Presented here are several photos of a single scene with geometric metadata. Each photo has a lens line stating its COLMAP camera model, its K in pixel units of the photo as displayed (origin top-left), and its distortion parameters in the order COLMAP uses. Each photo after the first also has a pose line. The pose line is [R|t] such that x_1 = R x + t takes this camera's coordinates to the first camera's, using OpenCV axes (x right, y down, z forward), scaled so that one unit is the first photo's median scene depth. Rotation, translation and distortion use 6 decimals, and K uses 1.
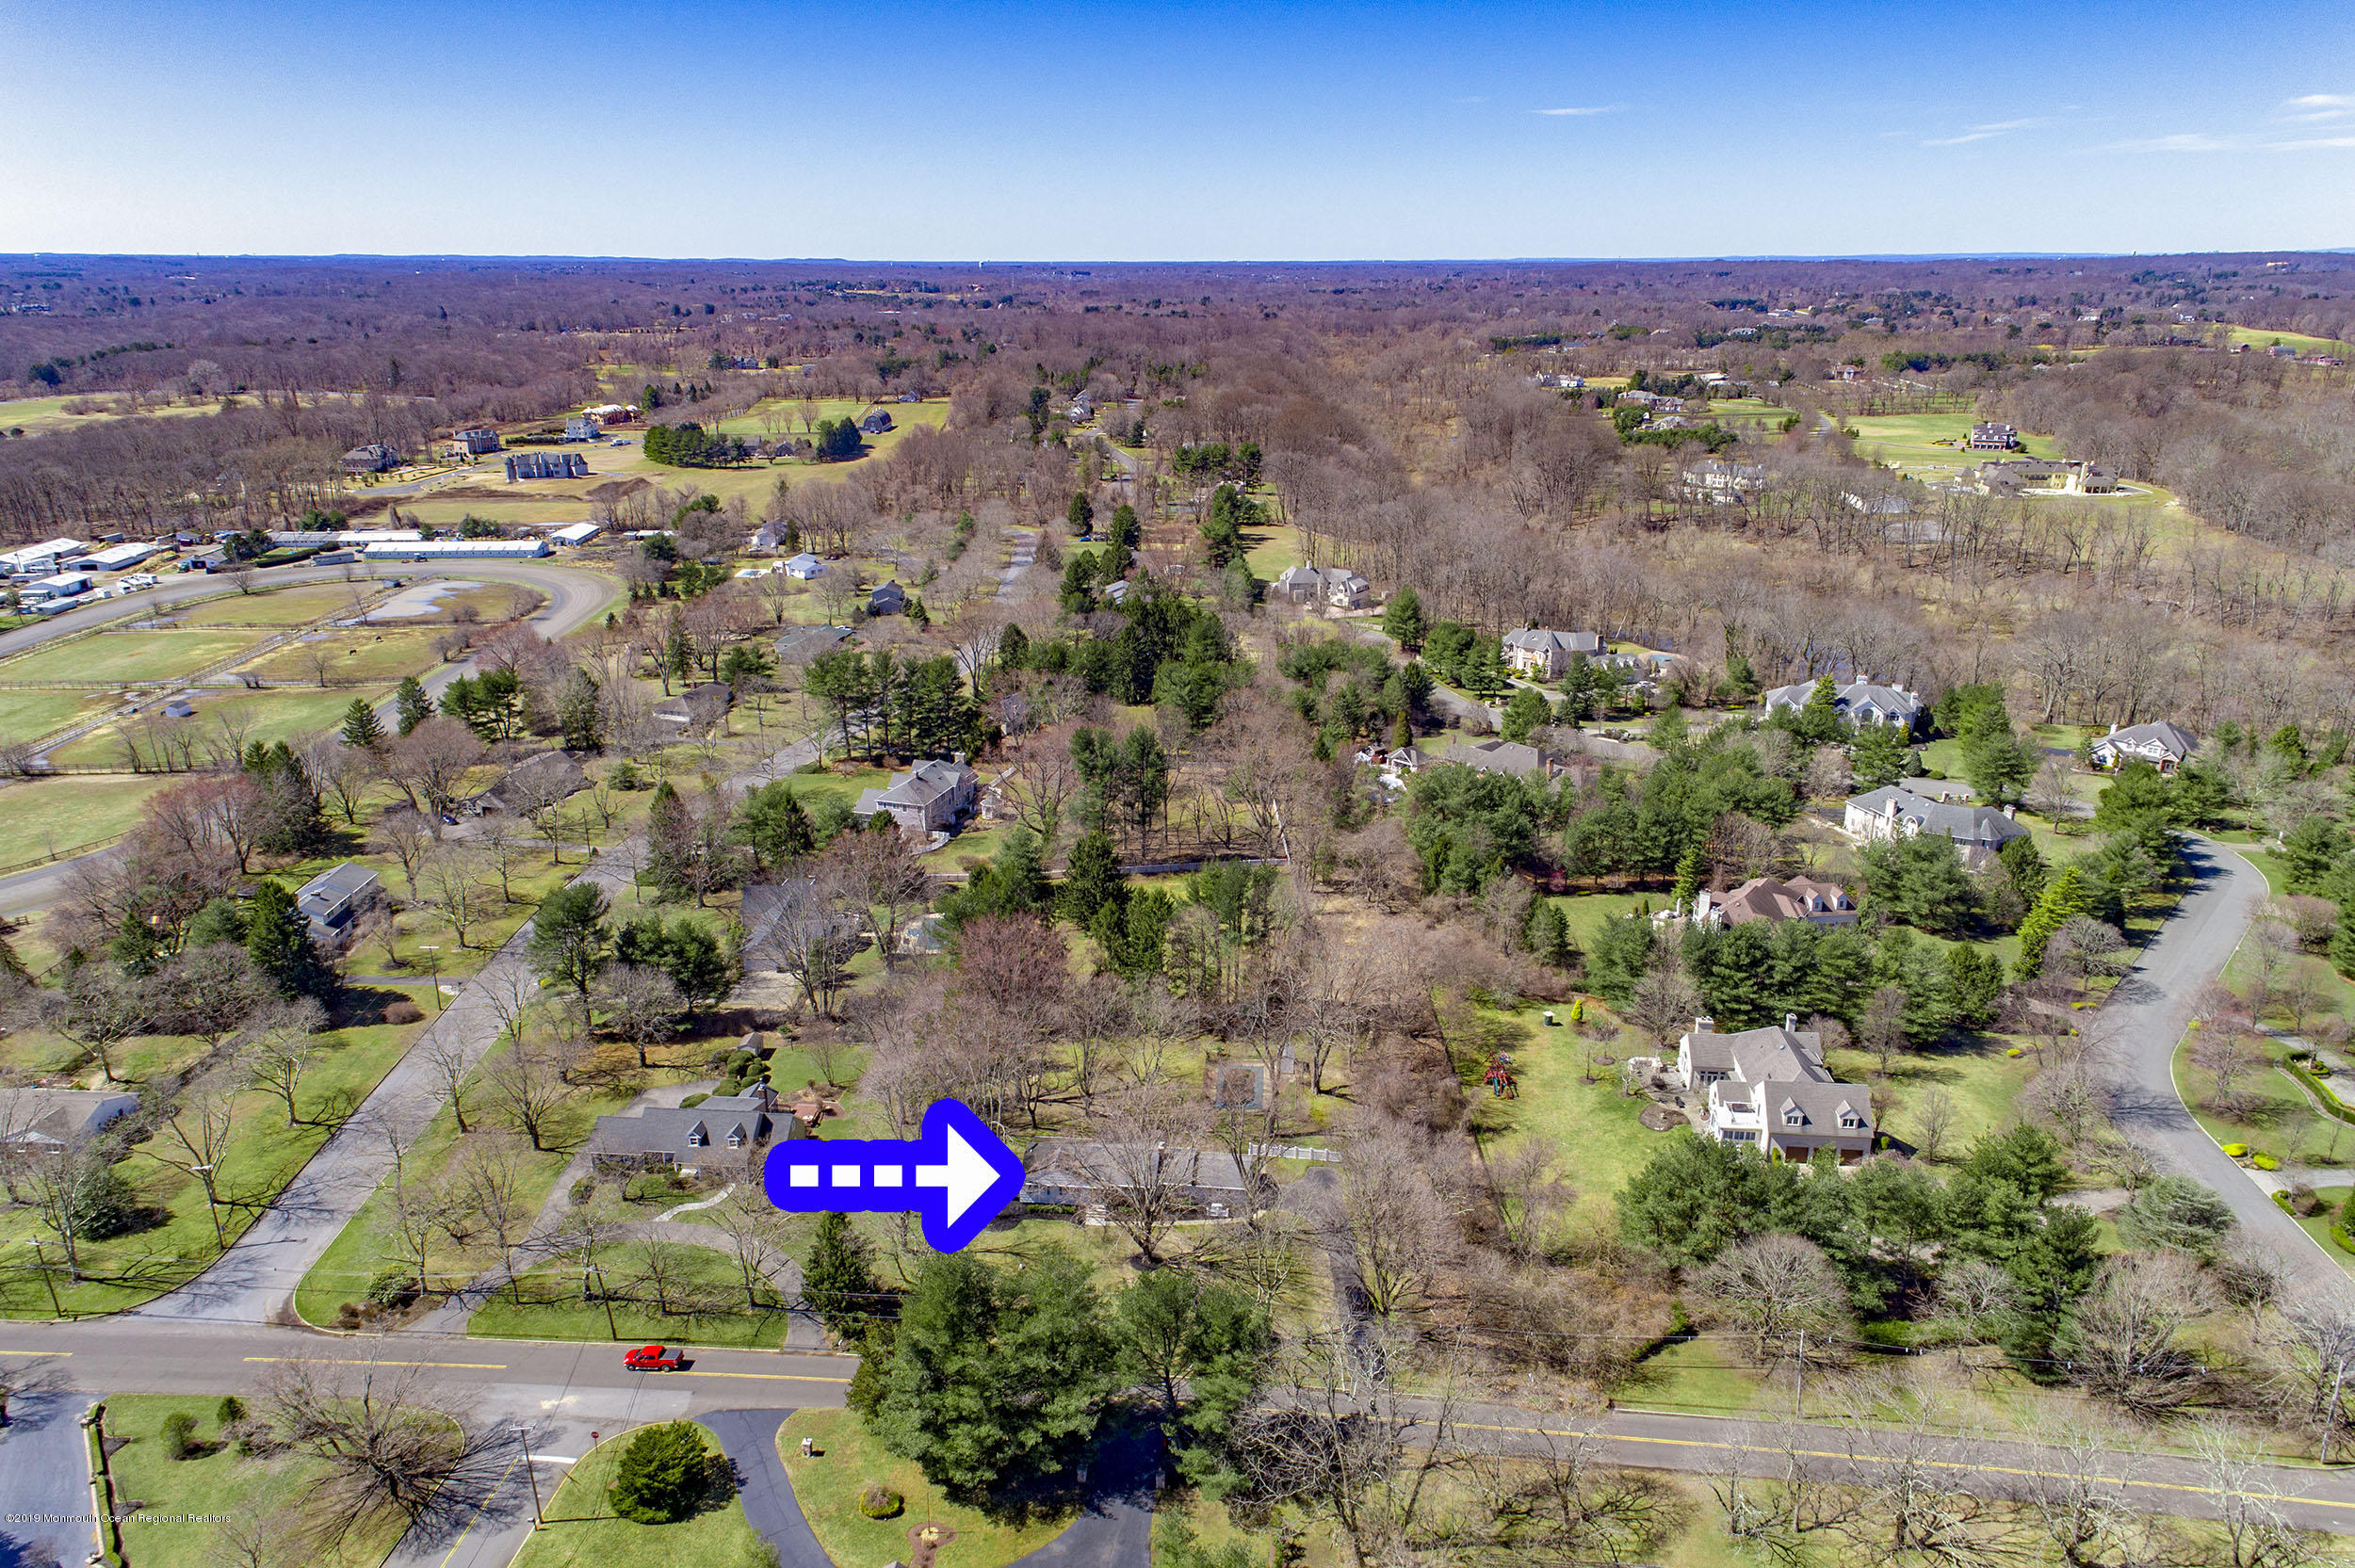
lens RADIAL K [[1610.9, 0, 1177.5], [0, 1610.9, 784.0], [0, 0, 1]] dist [0.032612, 0.008798]
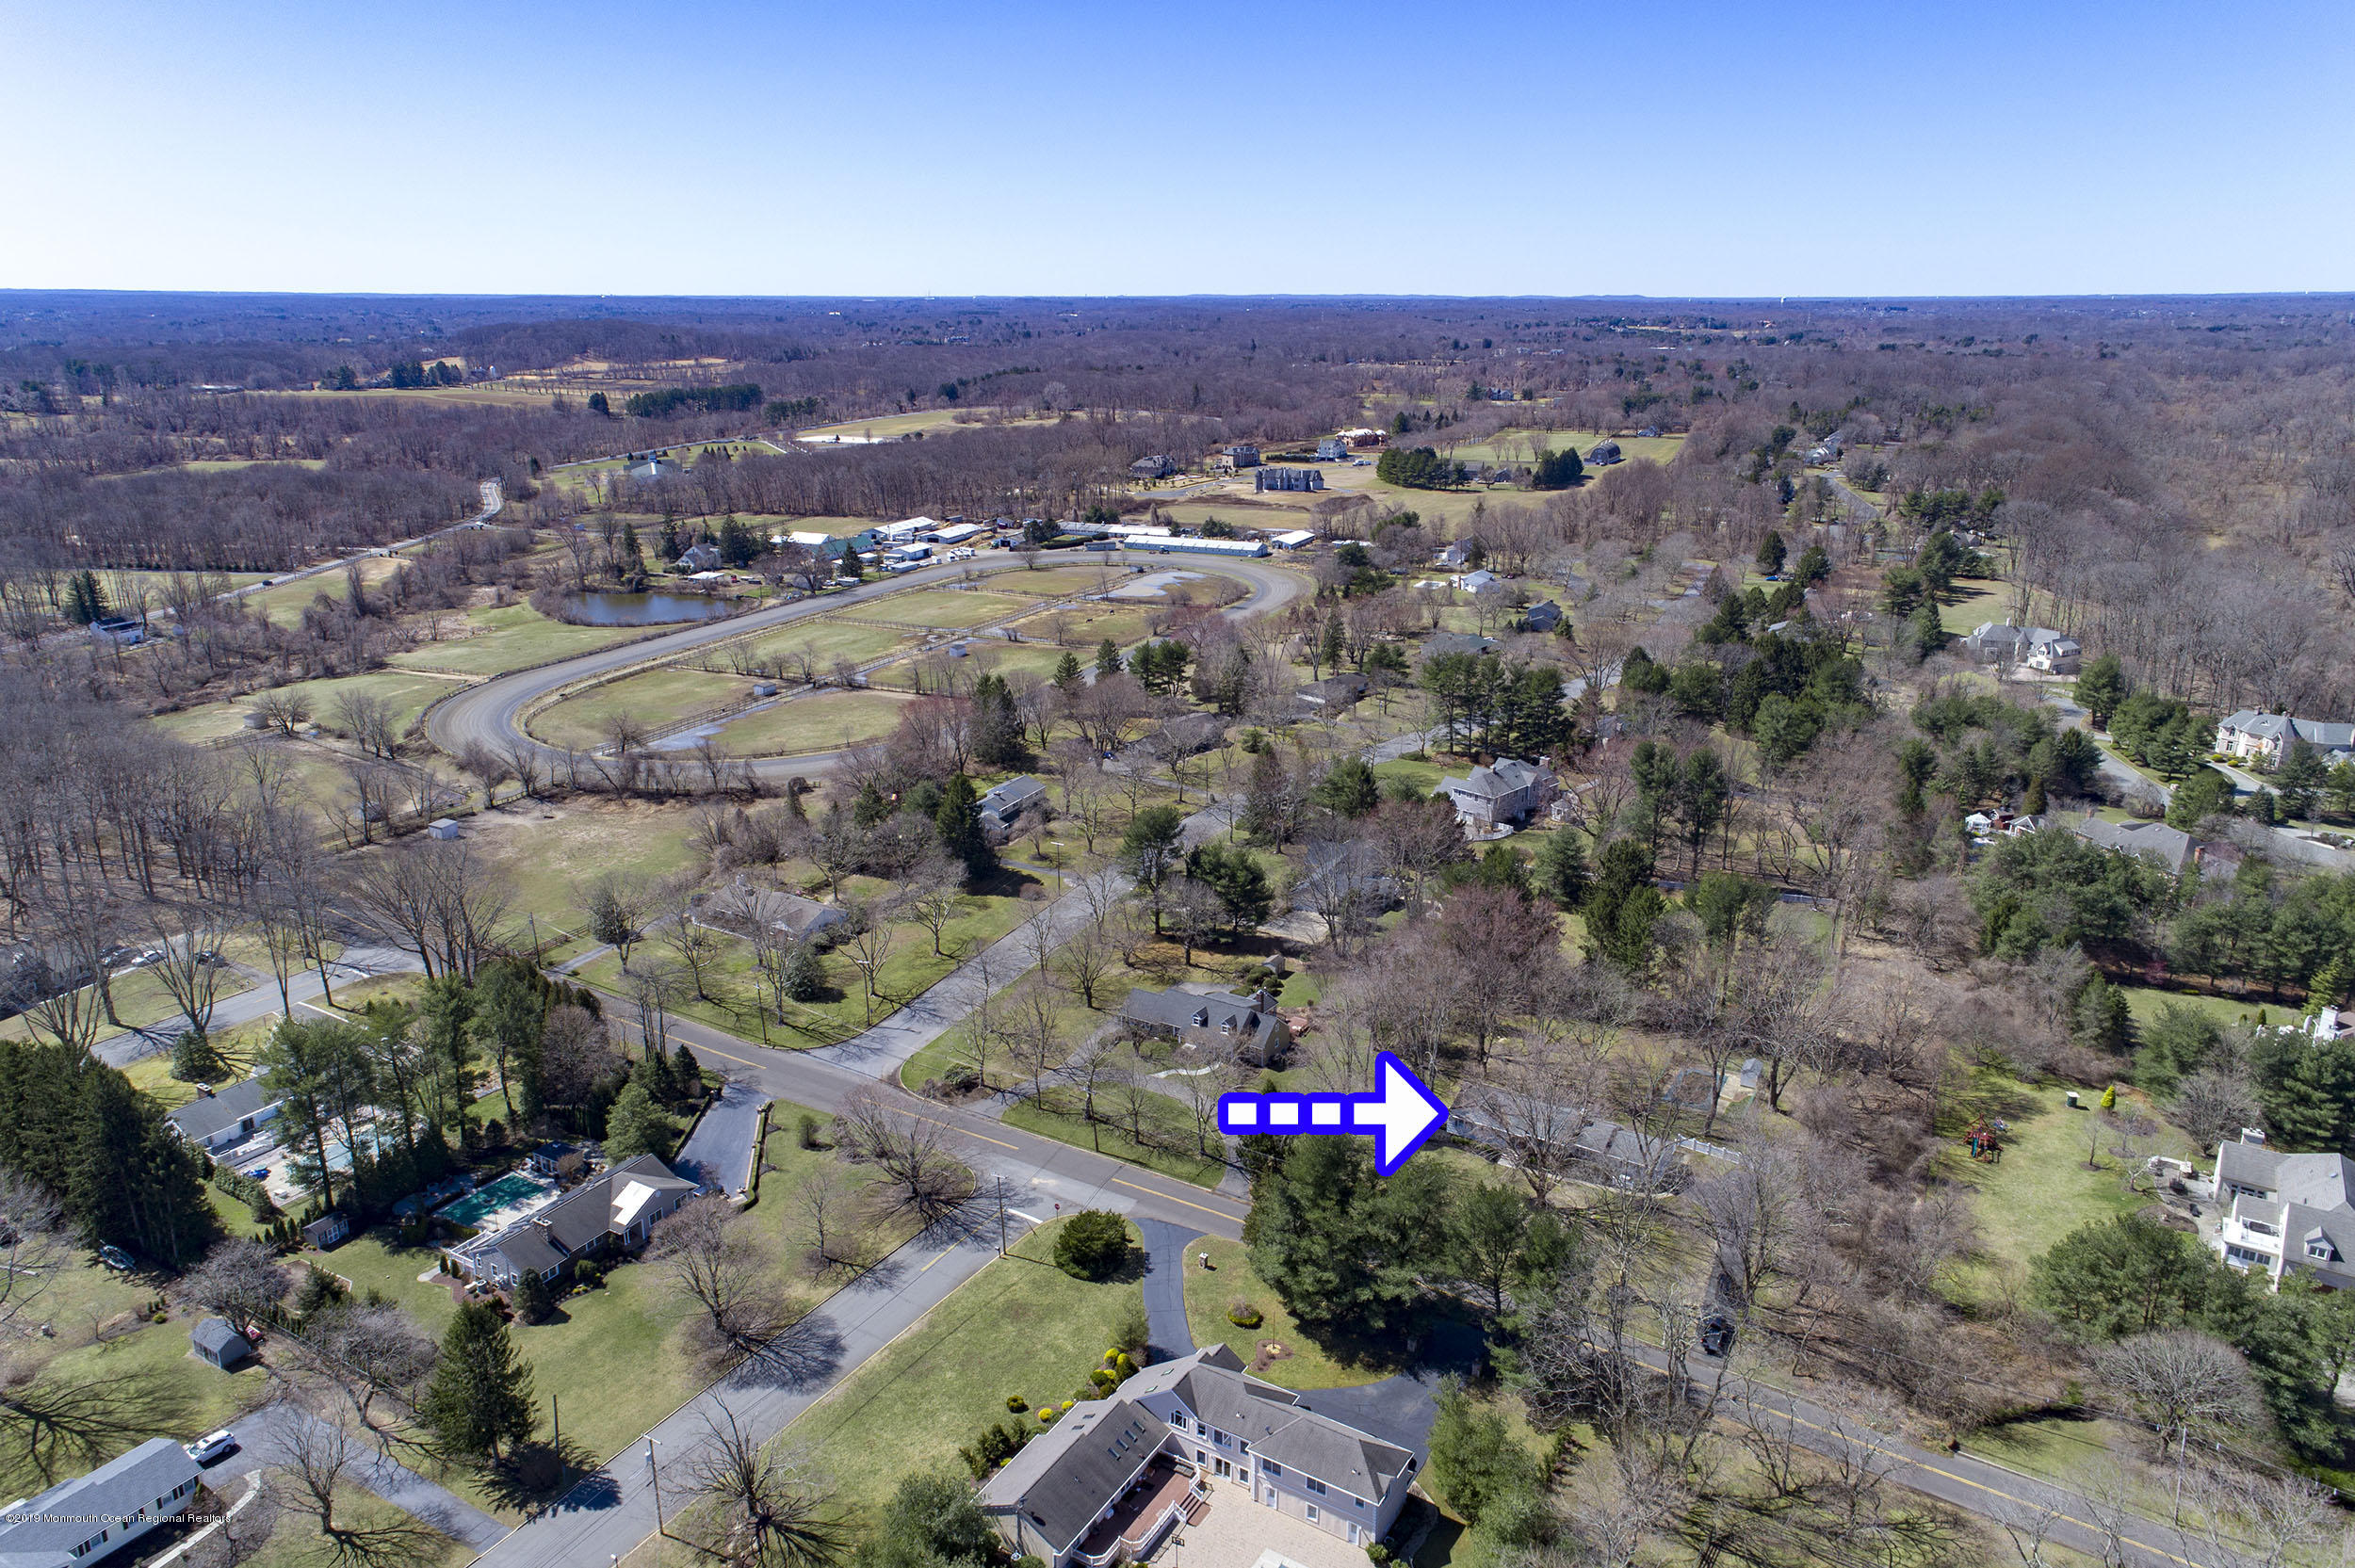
lens RADIAL K [[1610.9, 0, 1177.5], [0, 1610.9, 784.0], [0, 0, 1]] dist [0.032612, 0.008798]
pose [[0.892469, 0.134534, -0.430581, 0.103502], [-0.143379, 0.989595, 0.012013, 0.019074], [0.427717, 0.051015, 0.902472, -0.055622]]
